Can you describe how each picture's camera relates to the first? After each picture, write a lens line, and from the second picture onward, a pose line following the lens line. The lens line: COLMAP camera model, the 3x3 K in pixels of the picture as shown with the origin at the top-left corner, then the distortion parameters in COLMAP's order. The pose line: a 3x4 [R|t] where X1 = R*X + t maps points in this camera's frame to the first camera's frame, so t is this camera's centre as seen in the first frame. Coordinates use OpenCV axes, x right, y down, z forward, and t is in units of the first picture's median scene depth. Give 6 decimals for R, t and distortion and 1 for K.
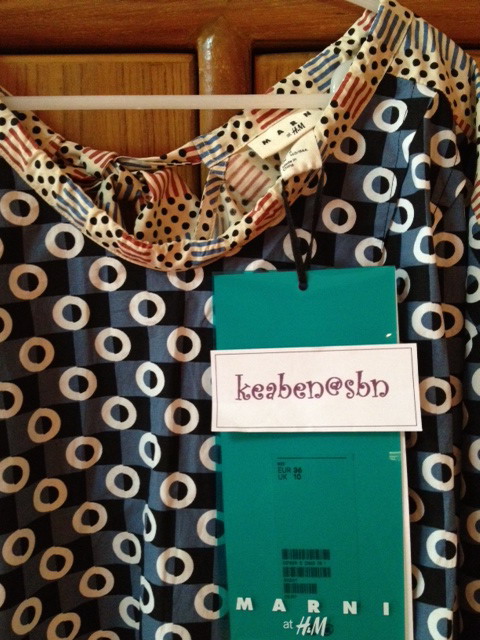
lens RADIAL K [[656.2, 0, 238.4], [0, 656.2, 321.3], [0, 0, 1]] dist [0.147794, 0.000000]
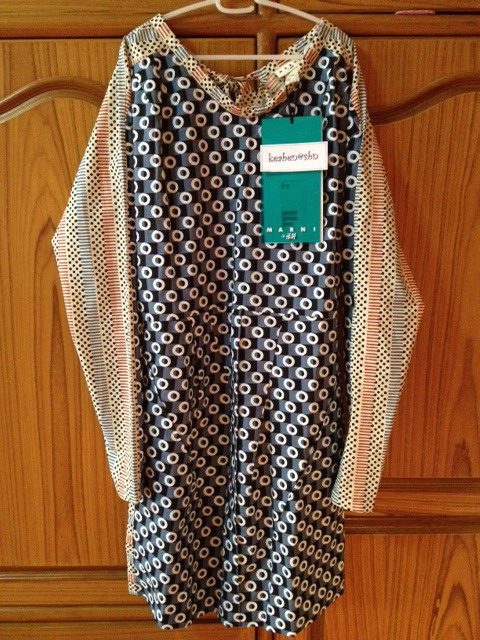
lens RADIAL K [[656.2, 0, 239.7], [0, 656.2, 318.6], [0, 0, 1]] dist [0.147794, 0.000000]
pose [[0.999667, 0.018327, -0.018145, -0.066023], [-0.016563, 0.995527, 0.093010, 0.543890], [0.019768, -0.092679, 0.995500, -2.051561]]
